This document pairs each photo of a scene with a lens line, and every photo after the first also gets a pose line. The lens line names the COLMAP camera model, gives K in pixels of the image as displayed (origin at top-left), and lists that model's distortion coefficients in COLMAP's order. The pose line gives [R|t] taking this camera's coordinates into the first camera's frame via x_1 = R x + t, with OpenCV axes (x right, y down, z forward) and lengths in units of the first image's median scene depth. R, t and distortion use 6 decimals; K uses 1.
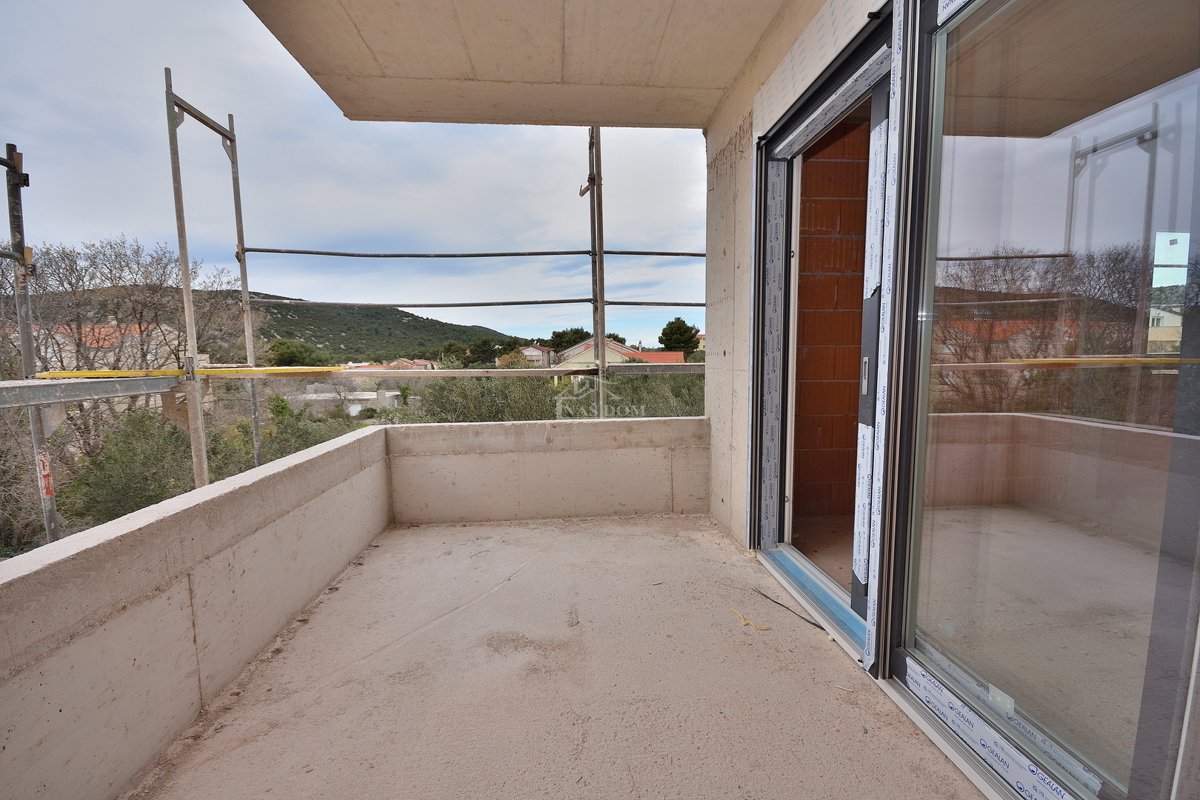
lens RADIAL K [[521.8, 0, 602.1], [0, 521.8, 401.3], [0, 0, 1]] dist [0.005199, -0.008010]
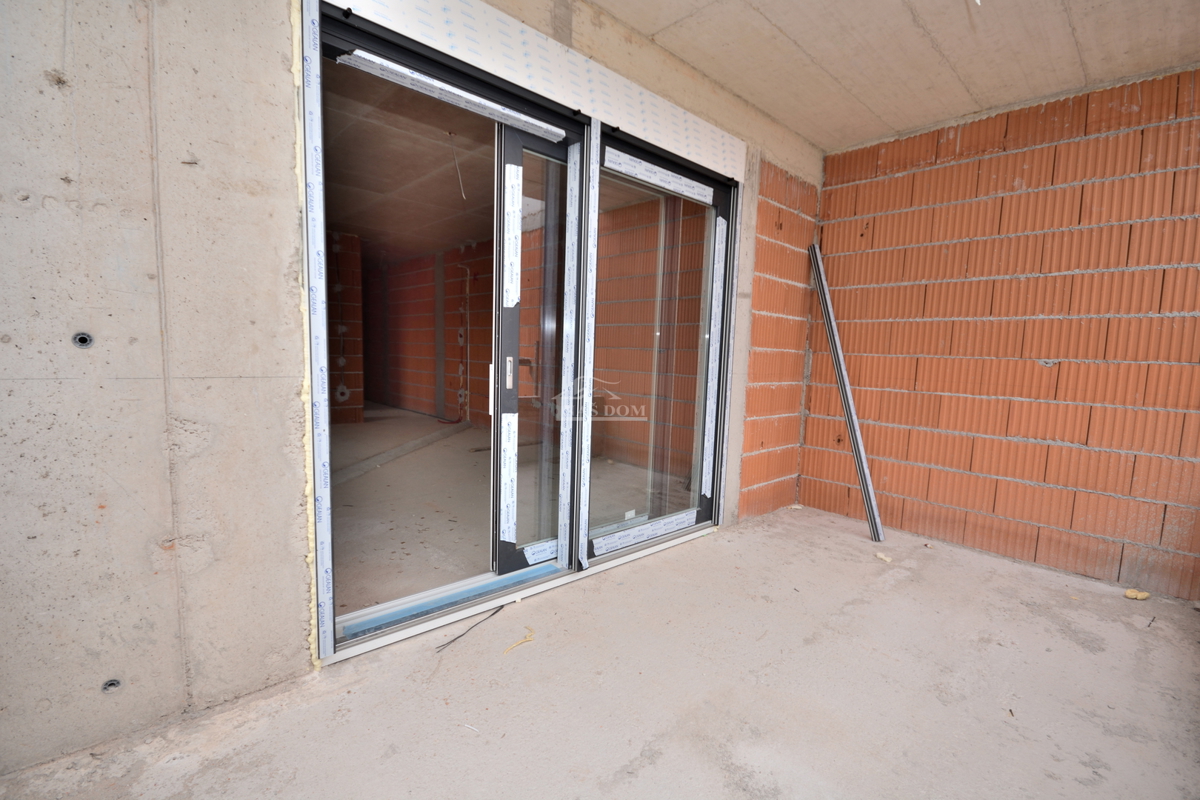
lens RADIAL K [[521.8, 0, 604.8], [0, 521.8, 403.1], [0, 0, 1]] dist [0.005199, -0.008010]
pose [[-0.621399, -0.087985, 0.778538, -0.409629], [0.038042, 0.989114, 0.142146, -0.101908], [-0.782570, 0.117946, -0.611287, 1.139135]]
